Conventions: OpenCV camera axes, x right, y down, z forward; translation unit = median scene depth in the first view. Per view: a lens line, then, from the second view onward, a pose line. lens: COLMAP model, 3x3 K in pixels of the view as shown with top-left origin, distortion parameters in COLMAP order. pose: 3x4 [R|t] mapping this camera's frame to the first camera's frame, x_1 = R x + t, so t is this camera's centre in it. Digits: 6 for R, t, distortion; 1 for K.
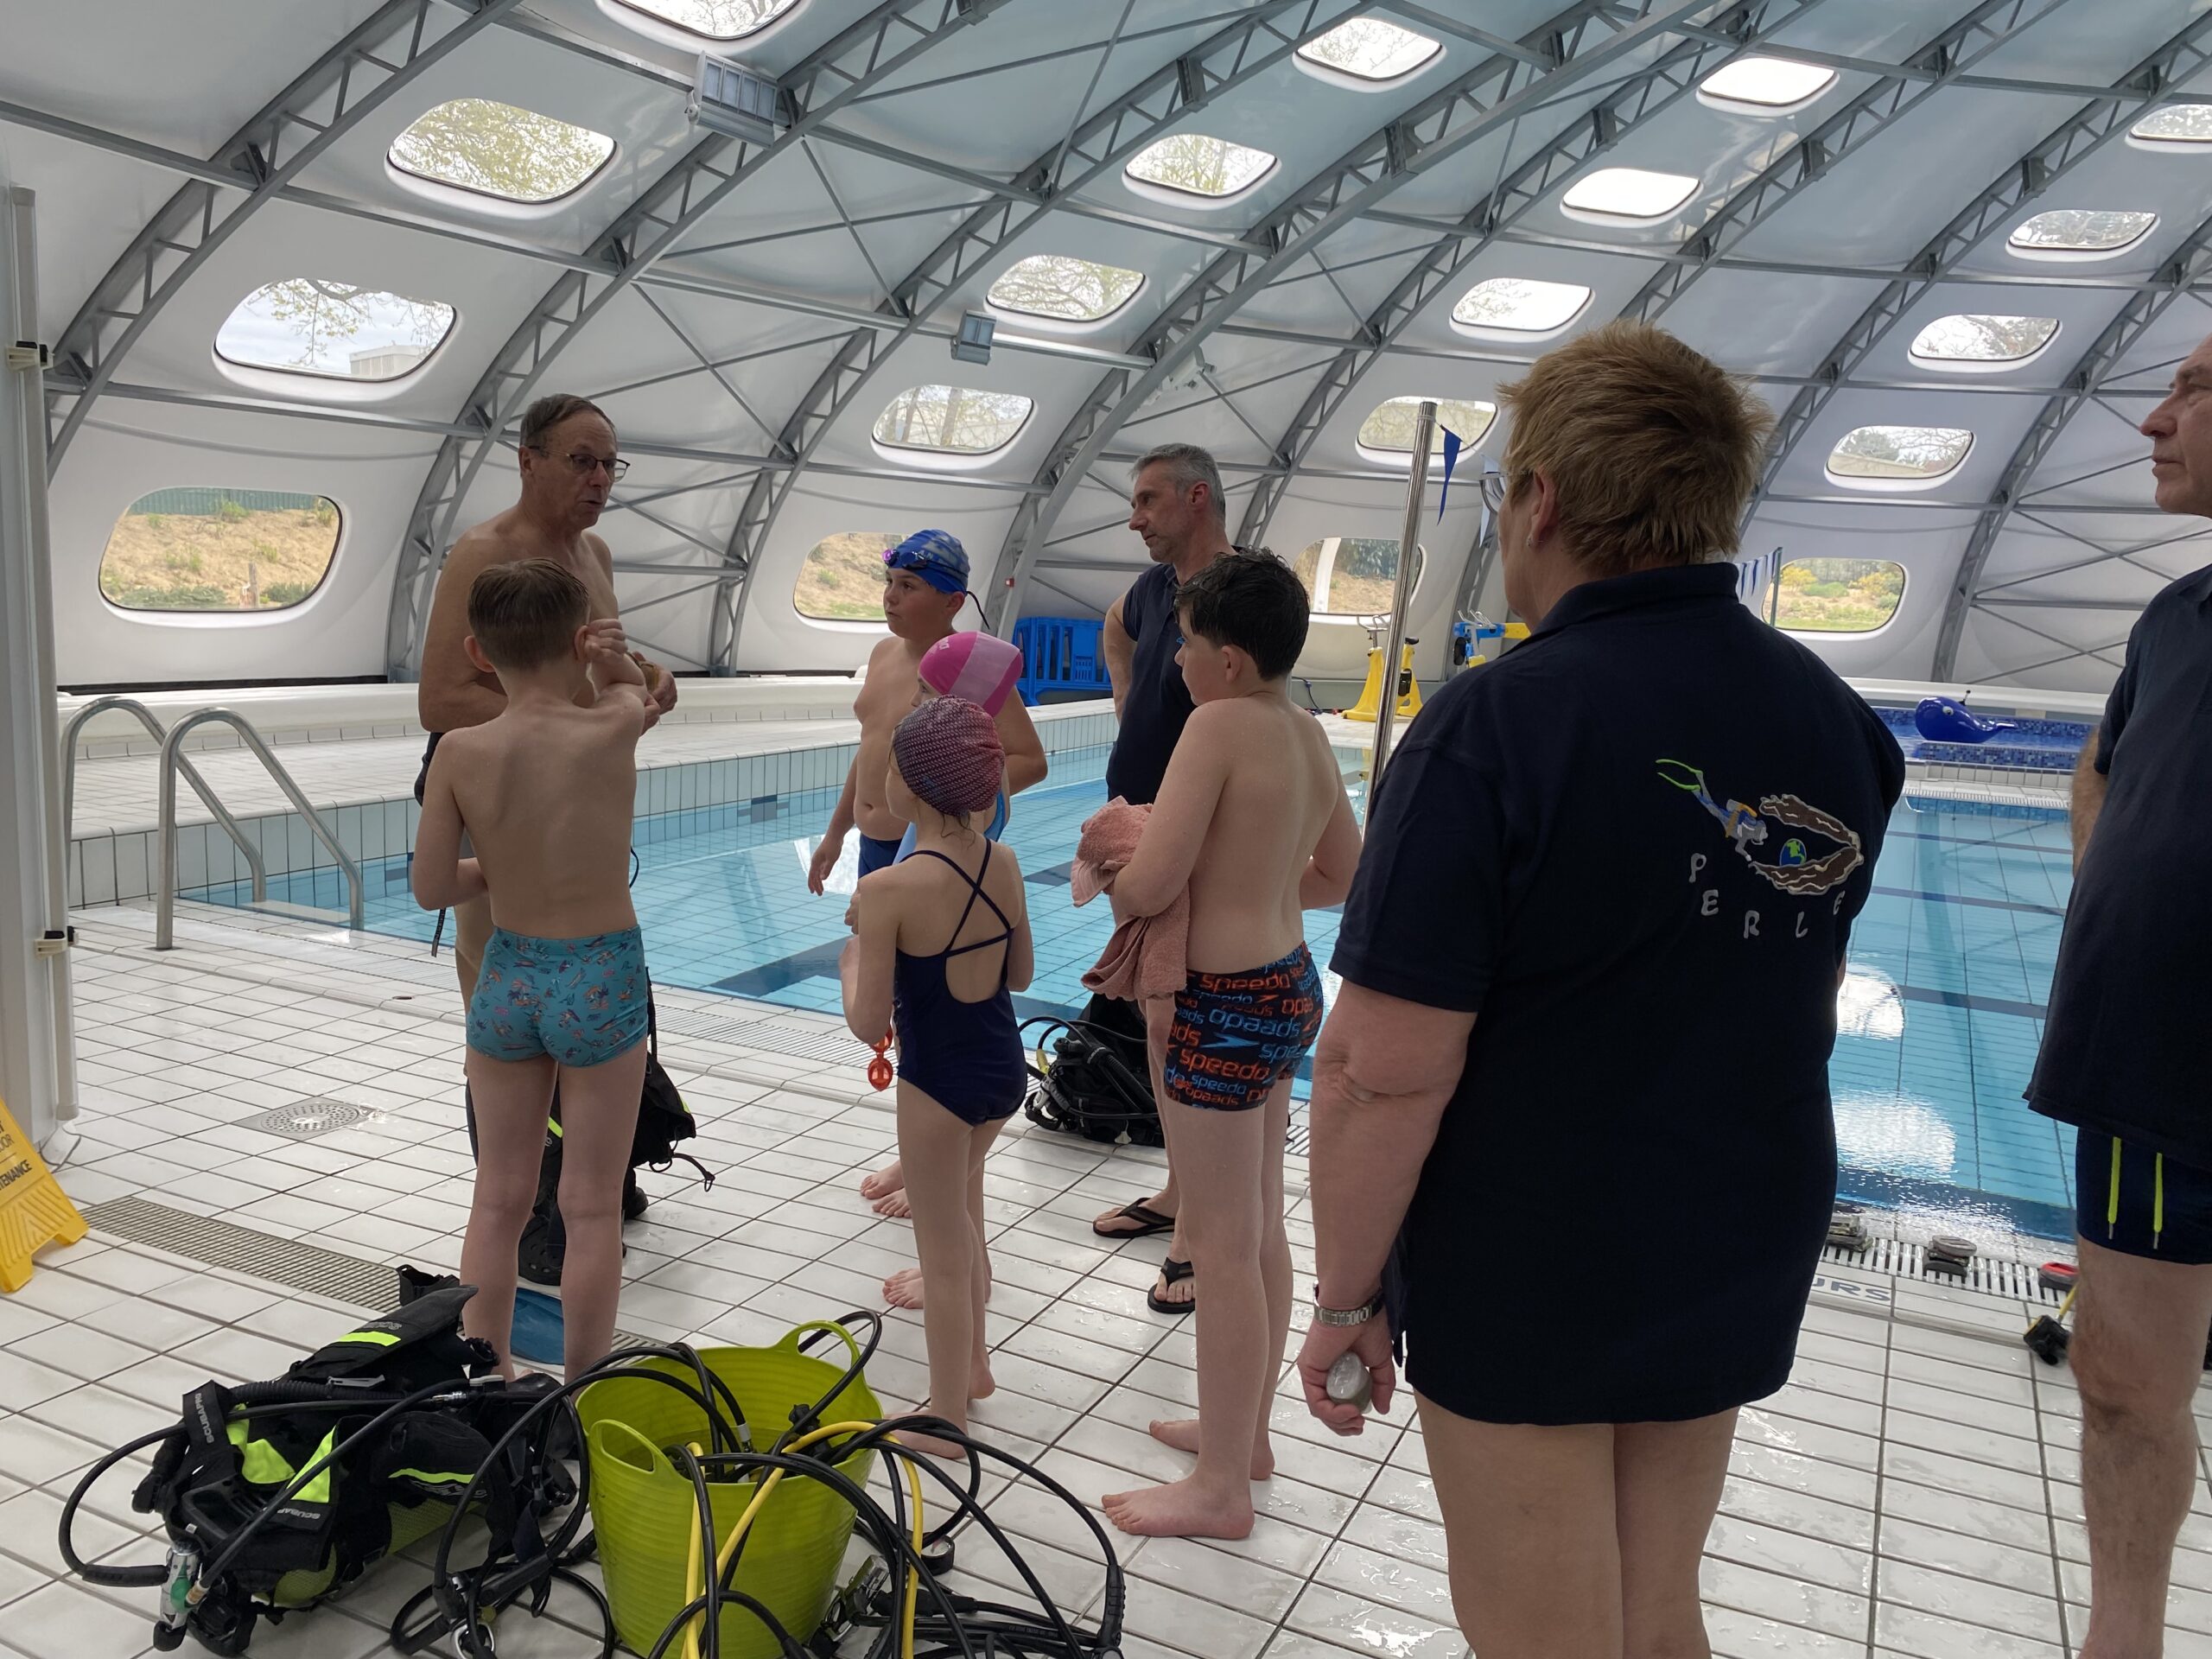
lens RADIAL K [[1689.3, 0, 1120.7], [0, 1689.3, 841.1], [0, 0, 1]] dist [0.021089, -0.013701]
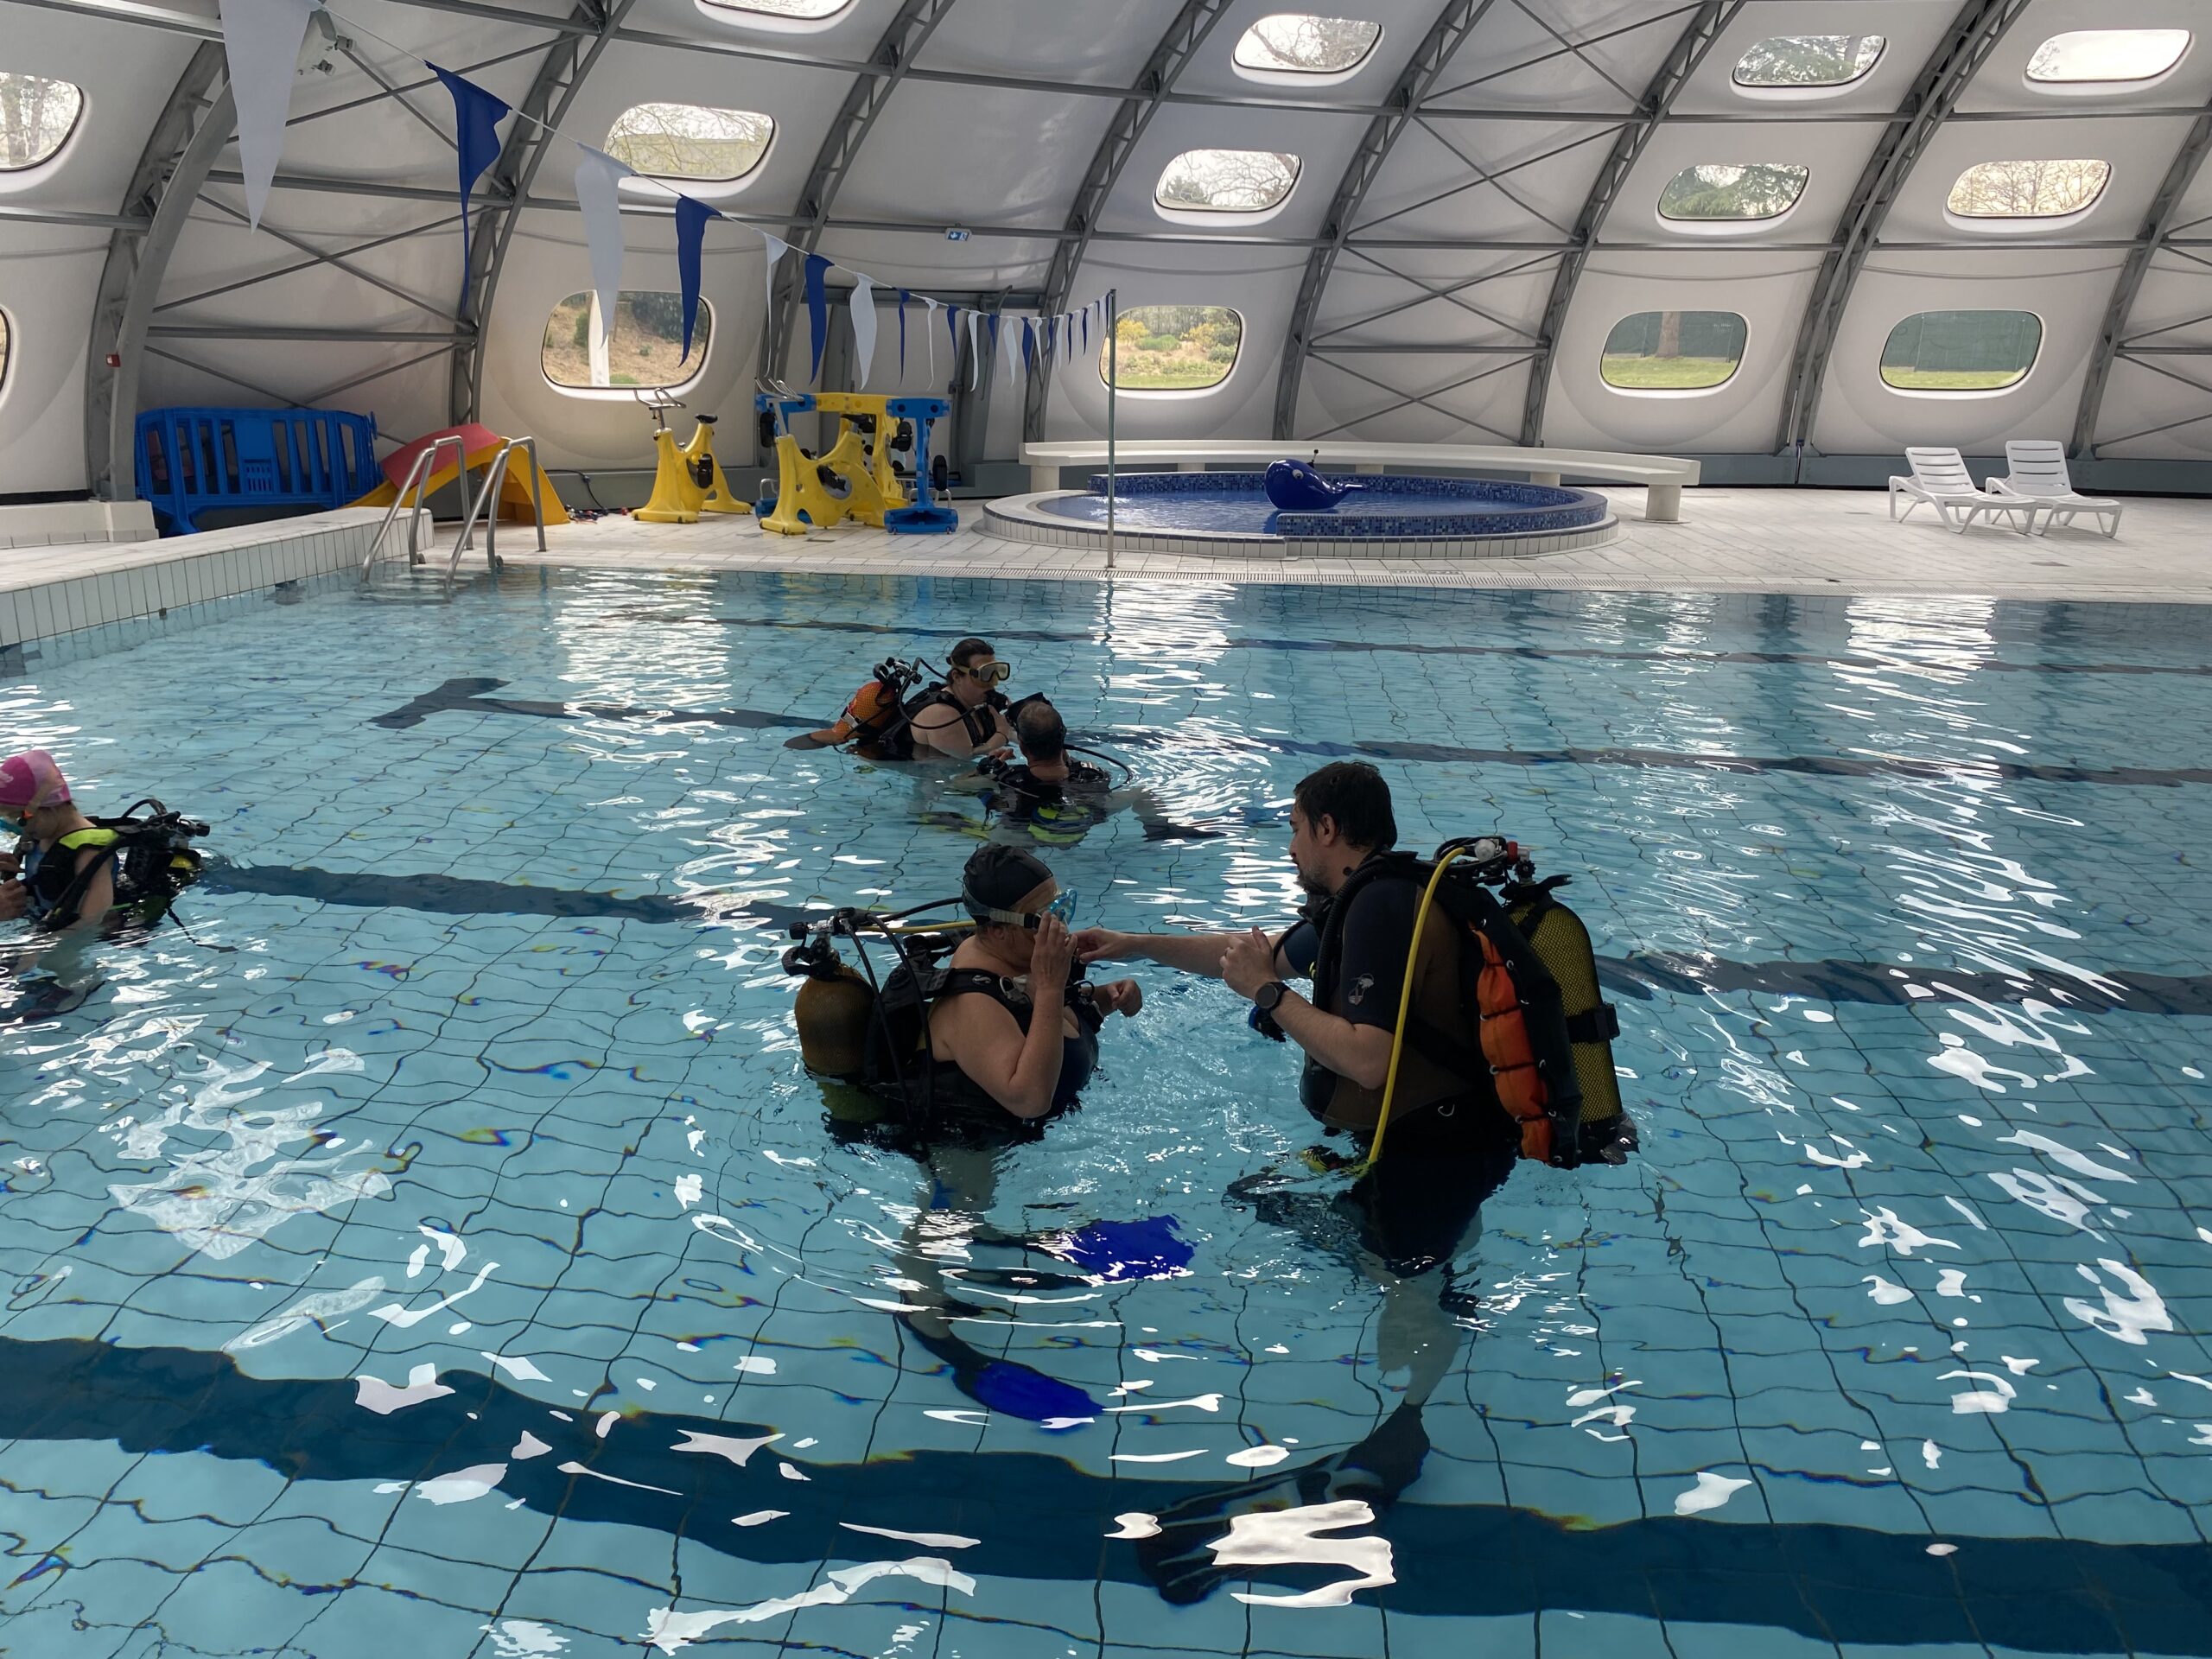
lens RADIAL K [[1689.3, 0, 1096.2], [0, 1689.3, 830.1], [0, 0, 1]] dist [0.021089, -0.013701]
pose [[0.936065, -0.126042, 0.328474, 0.066945], [0.084019, 0.986696, 0.139182, -0.025125], [-0.341647, -0.102685, 0.934202, 0.181804]]
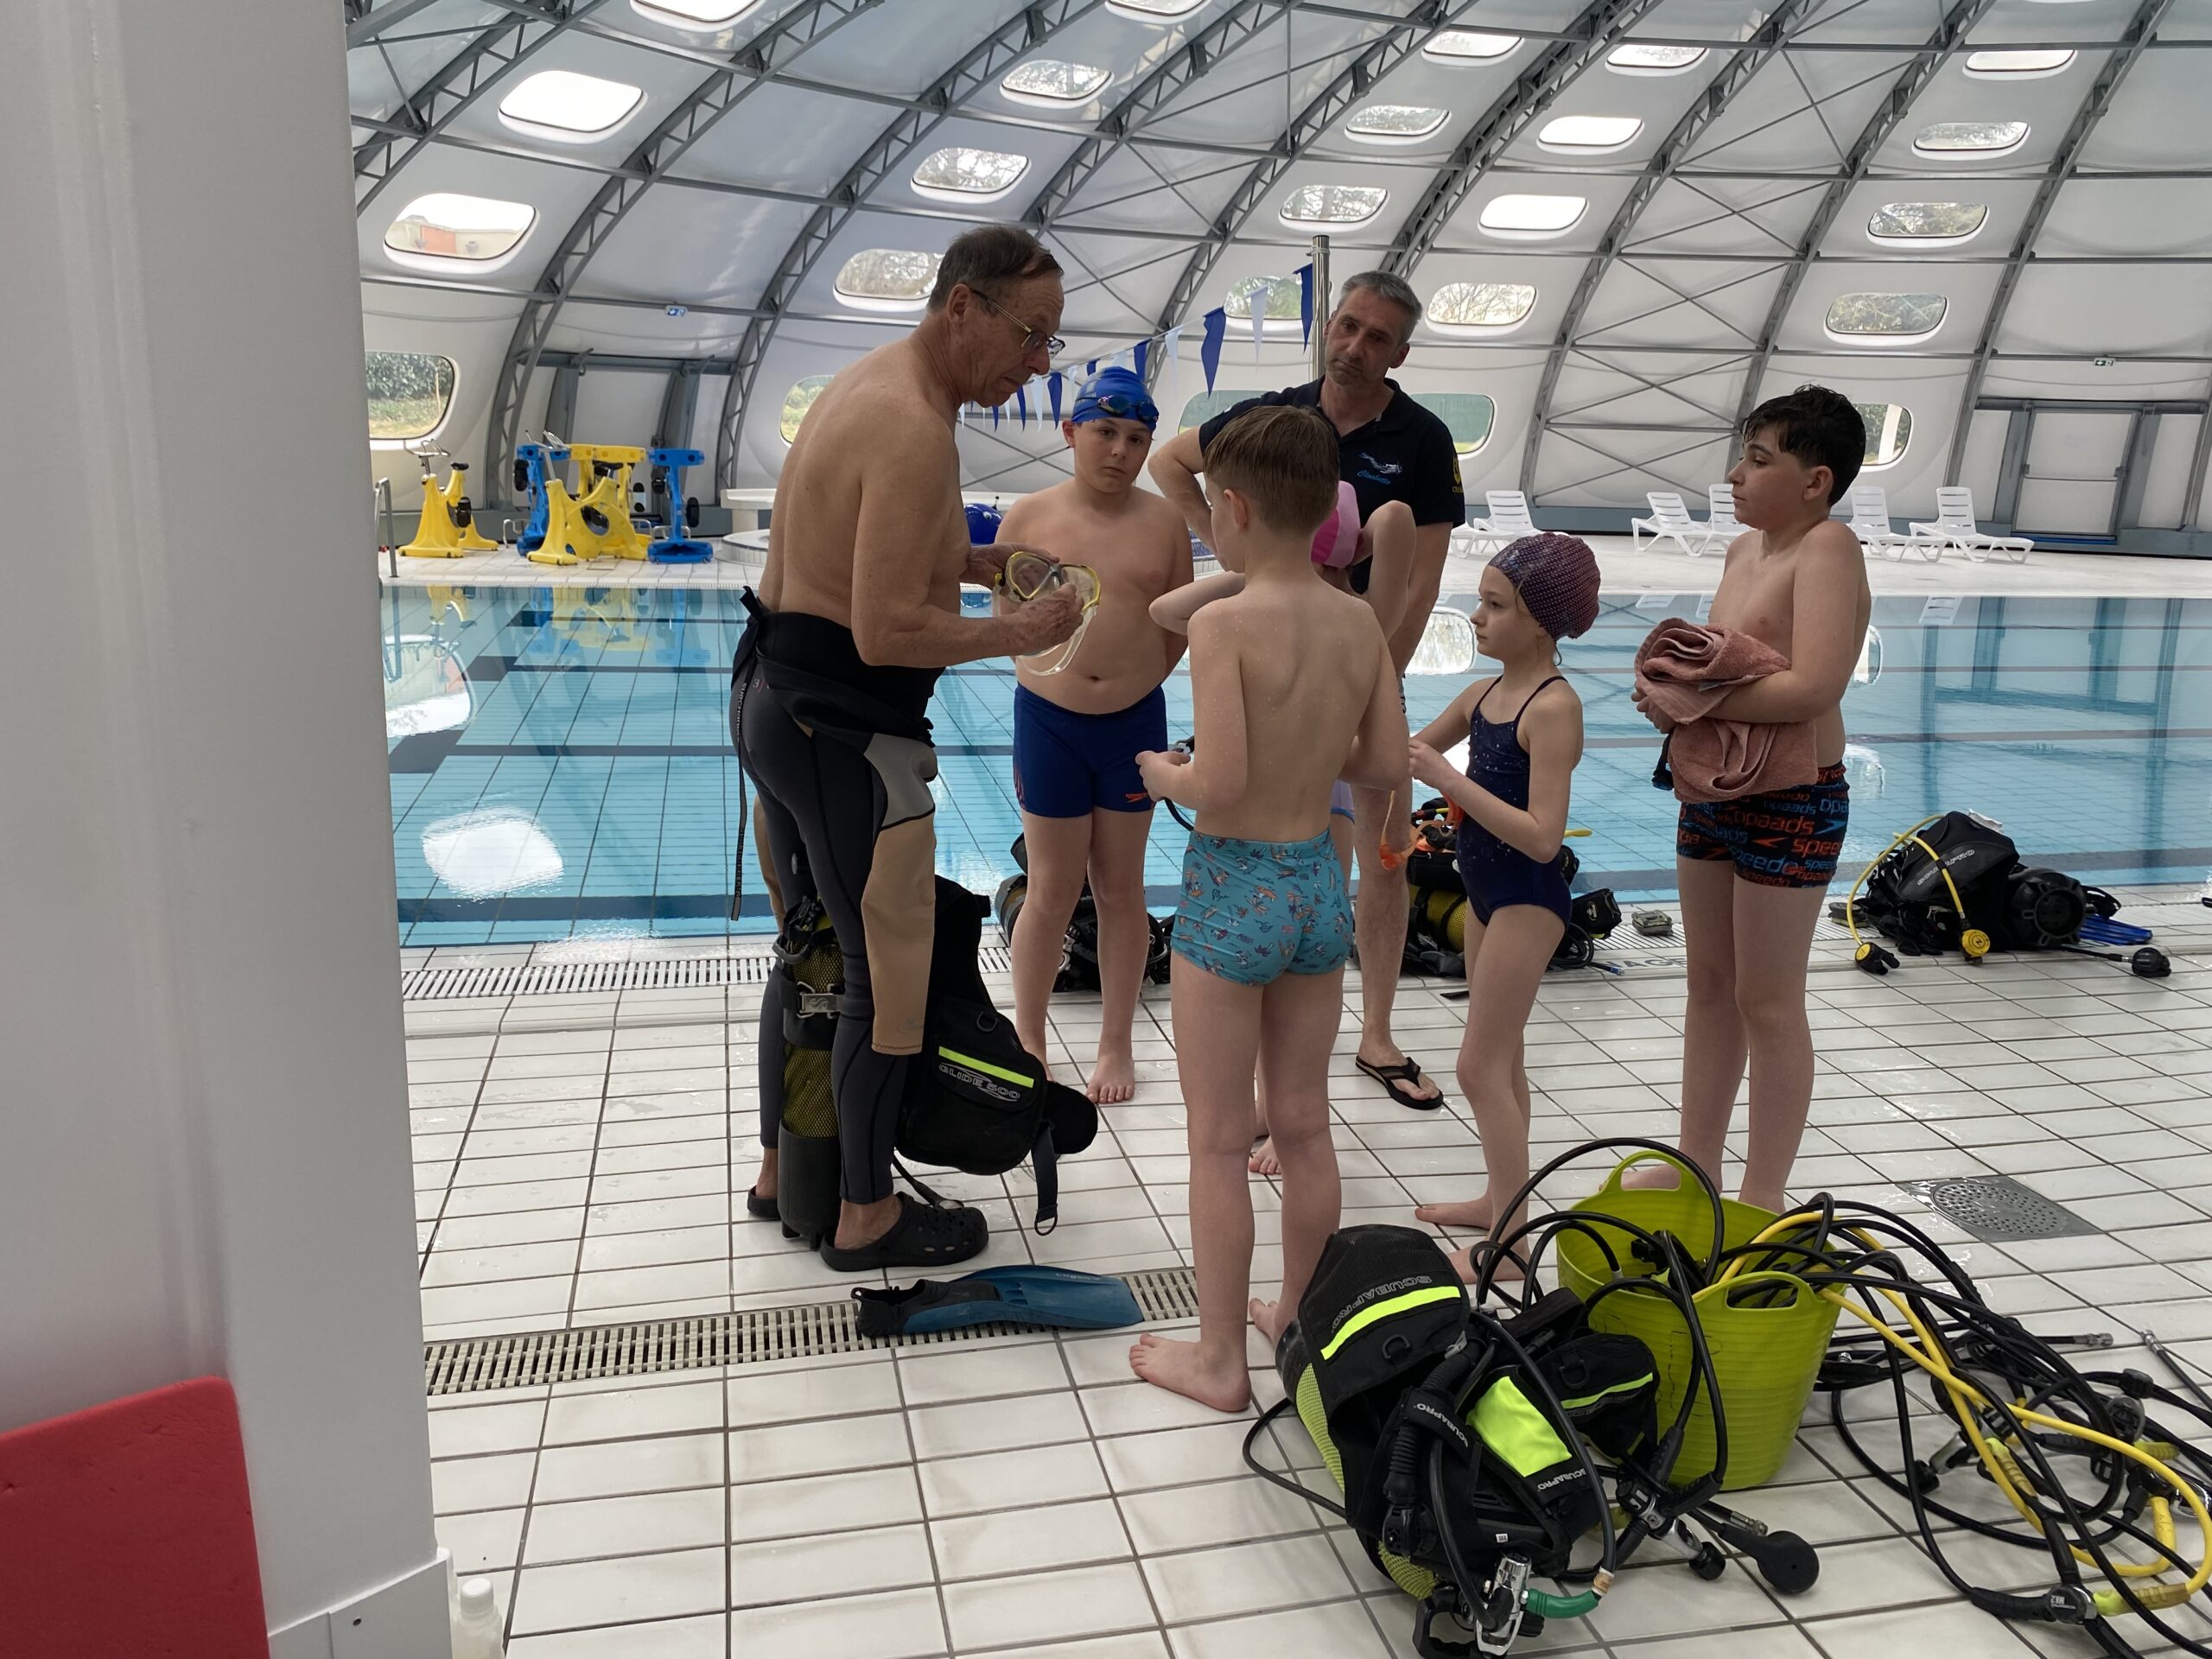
lens RADIAL K [[1689.3, 0, 1079.5], [0, 1689.3, 806.7], [0, 0, 1]] dist [0.021089, -0.013701]
pose [[0.794889, -0.154288, 0.586810, -0.161824], [0.103889, 0.987456, 0.118900, -0.012680], [-0.597795, -0.033549, 0.800947, 0.066584]]
